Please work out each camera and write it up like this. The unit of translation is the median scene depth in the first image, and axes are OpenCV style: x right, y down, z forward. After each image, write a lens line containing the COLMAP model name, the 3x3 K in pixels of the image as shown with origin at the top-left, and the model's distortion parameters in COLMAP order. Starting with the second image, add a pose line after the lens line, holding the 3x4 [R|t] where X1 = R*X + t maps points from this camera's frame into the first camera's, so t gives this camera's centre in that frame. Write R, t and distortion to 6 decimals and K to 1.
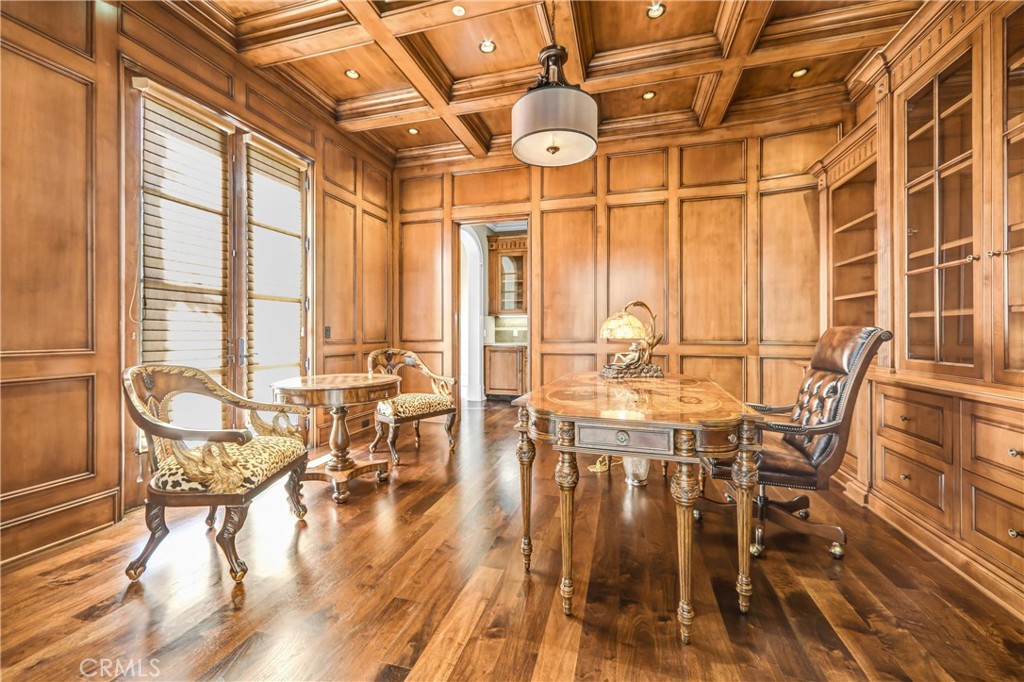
lens RADIAL K [[403.1, 0, 512.7], [0, 403.1, 334.8], [0, 0, 1]] dist [-0.000273, -0.000079]
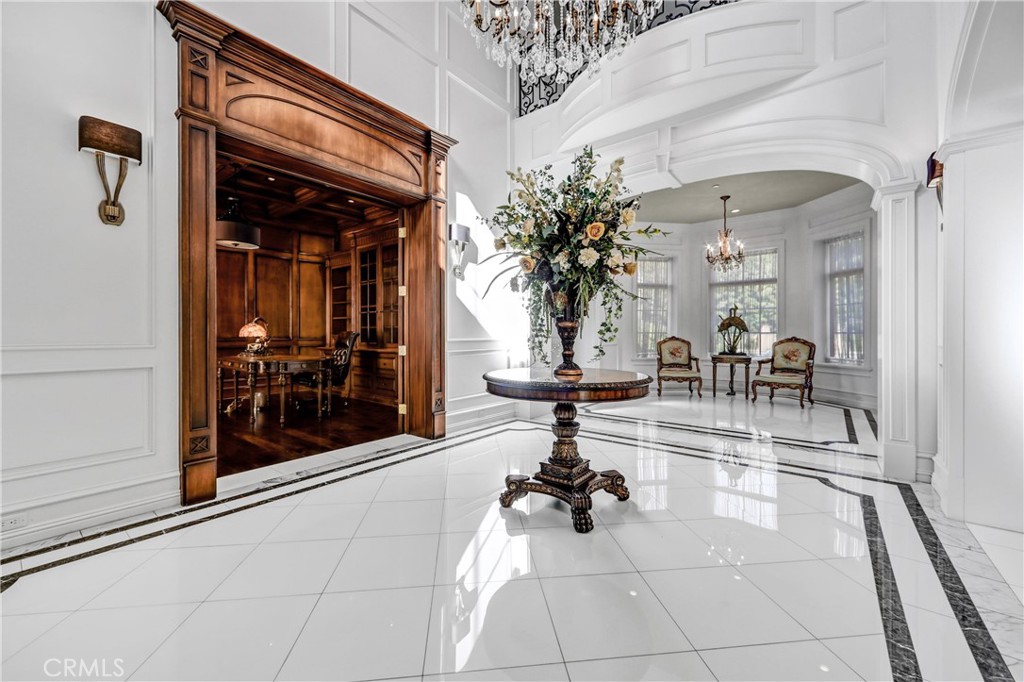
lens RADIAL K [[403.1, 0, 512.7], [0, 403.1, 334.8], [0, 0, 1]] dist [-0.000273, -0.000079]
pose [[0.378873, 0.000139, 0.925449, -0.794398], [-0.000144, 1.000000, -0.000091, 0.001034], [-0.925449, -0.000099, 0.378873, -0.683751]]
